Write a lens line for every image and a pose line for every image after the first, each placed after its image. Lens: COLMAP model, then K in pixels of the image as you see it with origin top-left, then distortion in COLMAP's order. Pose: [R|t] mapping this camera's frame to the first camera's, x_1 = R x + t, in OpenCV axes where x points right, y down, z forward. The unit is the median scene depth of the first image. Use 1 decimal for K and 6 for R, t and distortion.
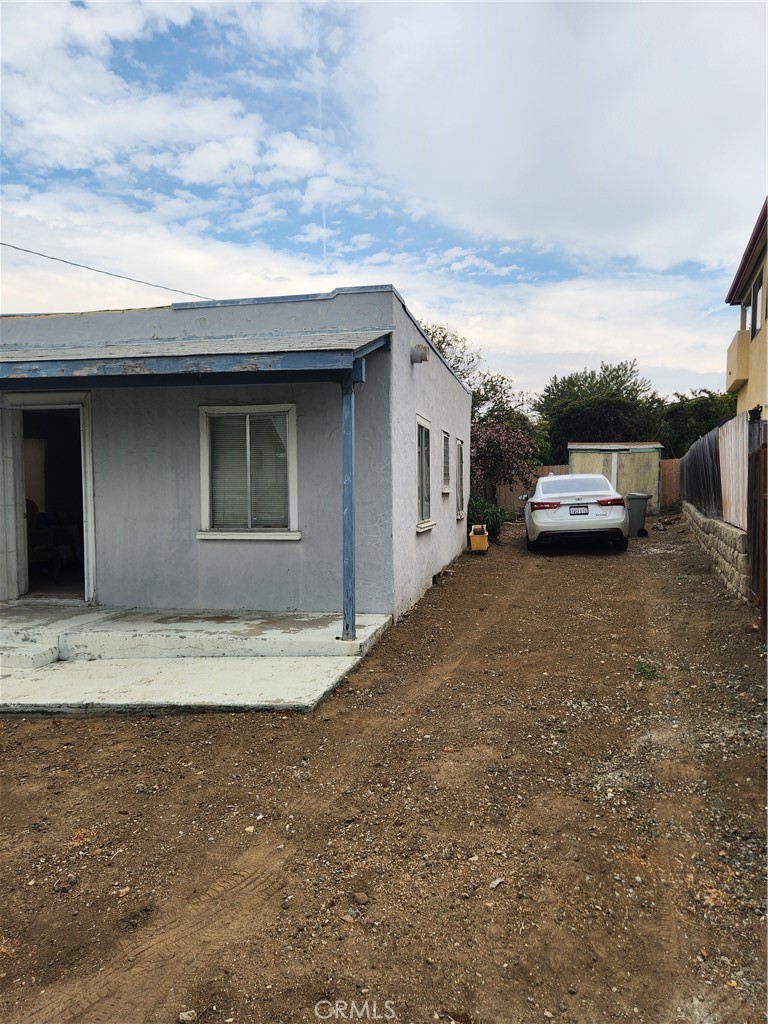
lens RADIAL K [[684.5, 0, 387.9], [0, 684.5, 517.2], [0, 0, 1]] dist [0.077220, -0.070350]
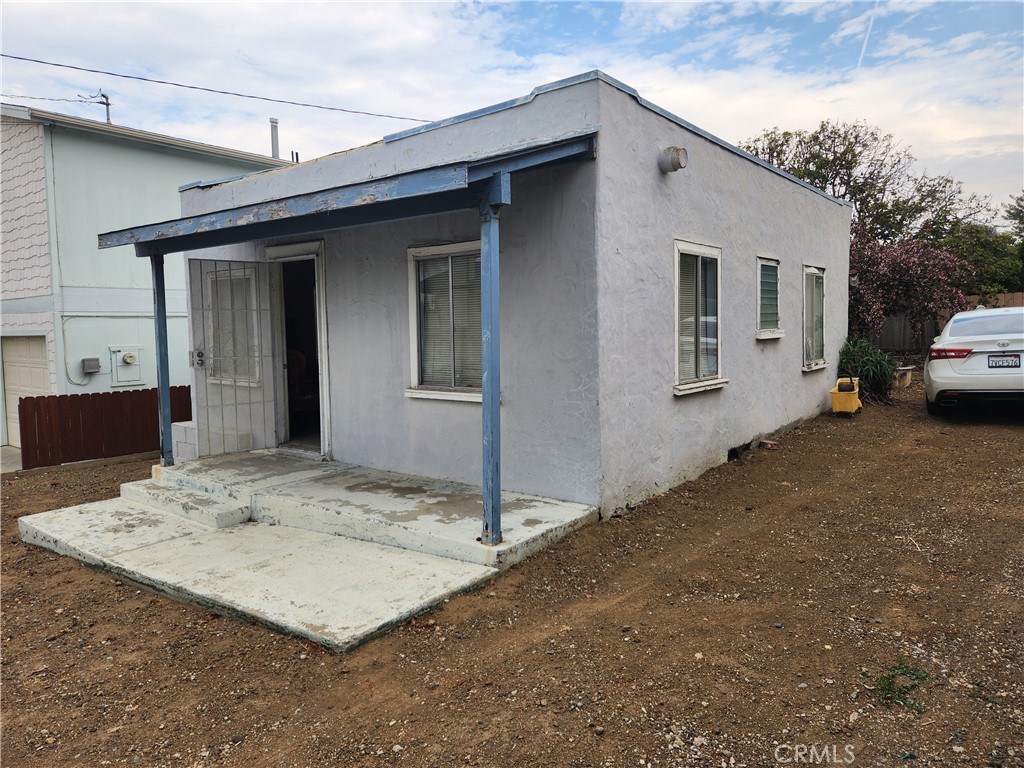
lens RADIAL K [[684.5, 0, 504.6], [0, 684.5, 364.4], [0, 0, 1]] dist [0.077220, -0.070350]
pose [[0.895753, 0.014517, -0.444316, 0.248963], [-0.006314, 0.999781, 0.019938, -0.030988], [0.444508, -0.015054, 0.895648, 0.270216]]
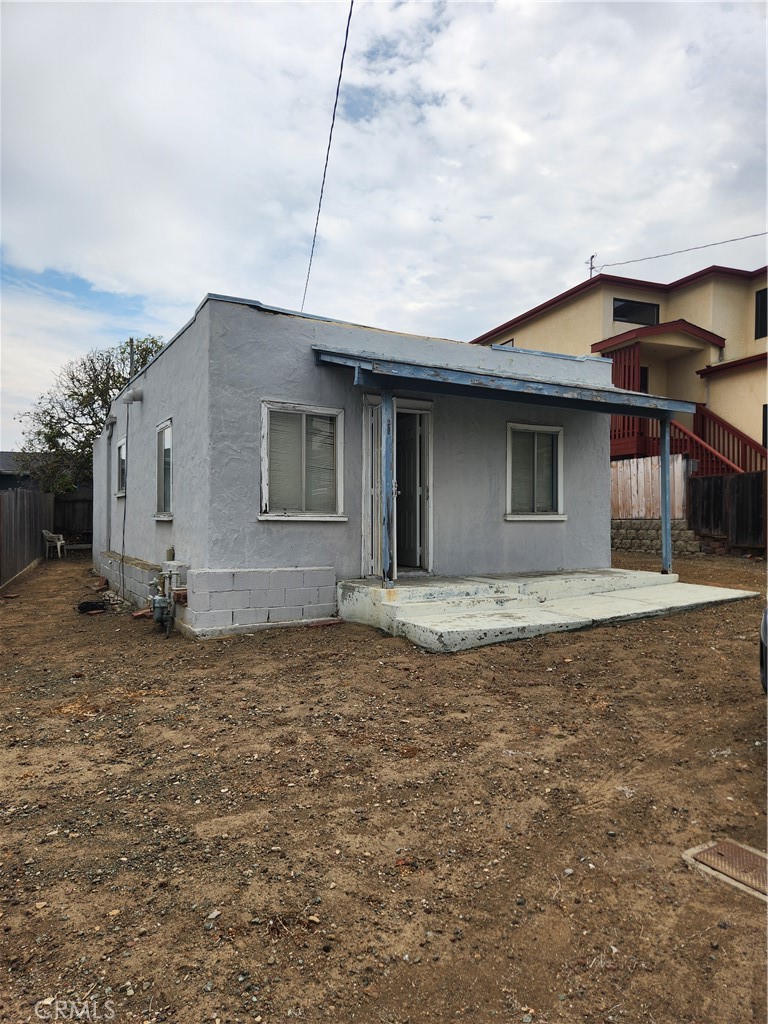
lens RADIAL K [[684.5, 0, 387.9], [0, 684.5, 517.2], [0, 0, 1]] dist [0.077220, -0.070350]
pose [[0.744503, 0.011220, 0.667525, -1.417269], [0.022580, 0.998864, -0.041973, 0.080836], [-0.667237, 0.046321, 0.743404, 0.169952]]
